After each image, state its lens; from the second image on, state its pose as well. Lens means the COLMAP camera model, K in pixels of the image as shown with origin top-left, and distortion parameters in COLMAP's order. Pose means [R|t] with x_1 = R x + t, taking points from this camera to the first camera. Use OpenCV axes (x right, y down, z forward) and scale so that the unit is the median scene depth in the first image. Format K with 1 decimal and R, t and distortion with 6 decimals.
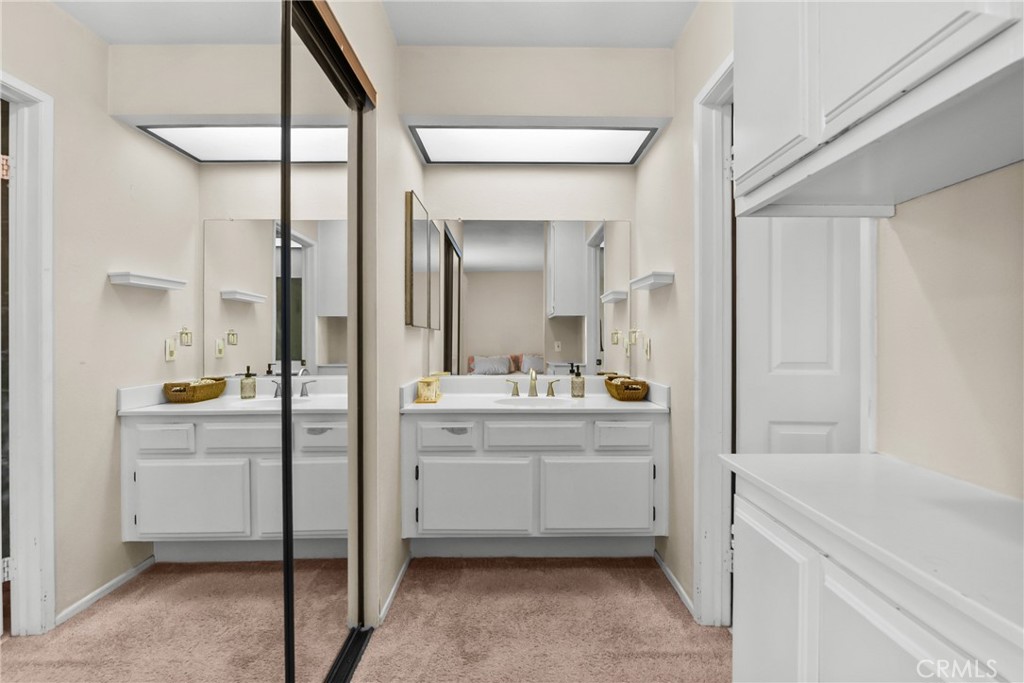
lens RADIAL K [[464.0, 0, 515.9], [0, 464.0, 342.3], [0, 0, 1]] dist [-0.017677, 0.009245]
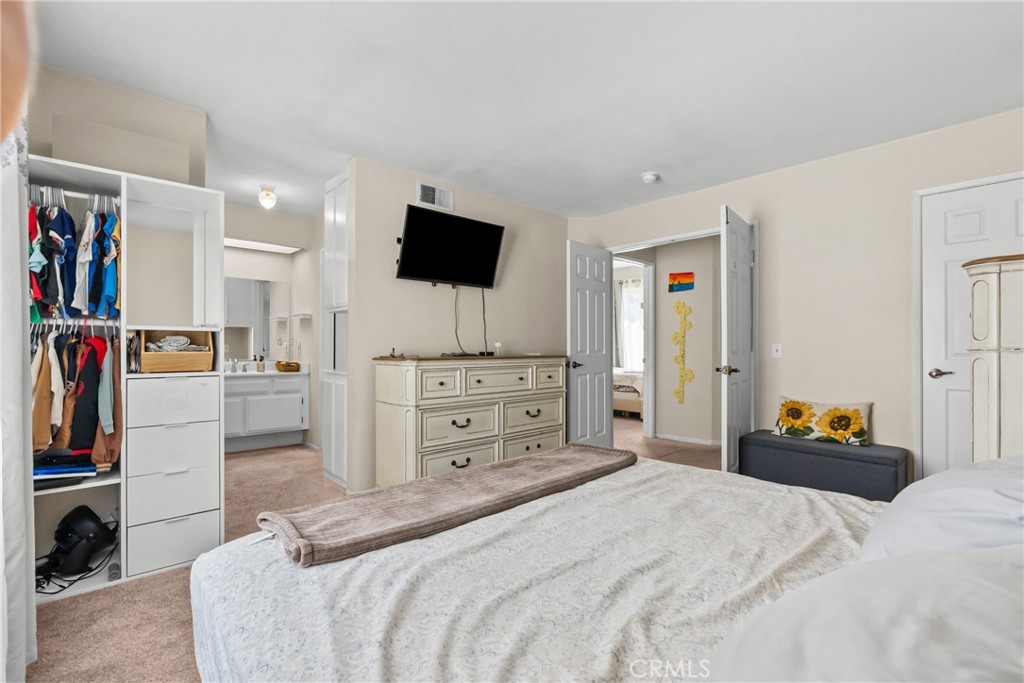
lens RADIAL K [[464.0, 0, 515.9], [0, 464.0, 342.3], [0, 0, 1]] dist [-0.017677, 0.009245]
pose [[0.741948, 0.009148, 0.670395, -0.404223], [0.000964, 0.999891, -0.014711, 0.024386], [-0.670457, 0.011561, 0.741858, -1.257212]]
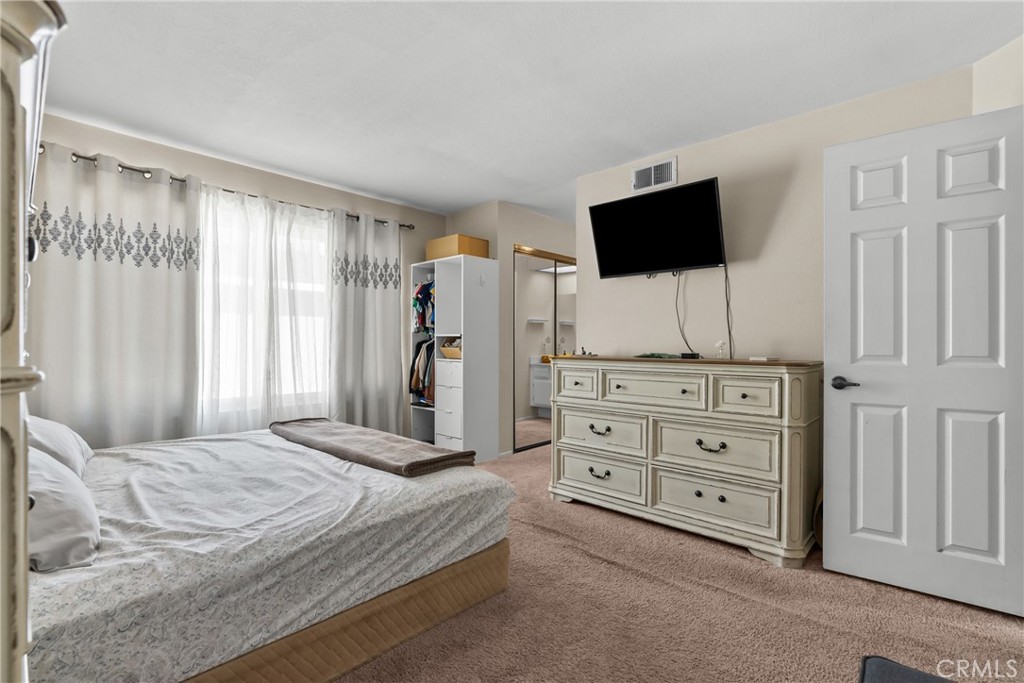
lens RADIAL K [[464.0, 0, 515.9], [0, 464.0, 342.3], [0, 0, 1]] dist [-0.017677, 0.009245]
pose [[0.724276, 0.004394, -0.689497, 1.102338], [-0.007958, 0.999966, -0.001987, 0.010814], [0.689465, 0.006926, 0.724286, -1.197739]]
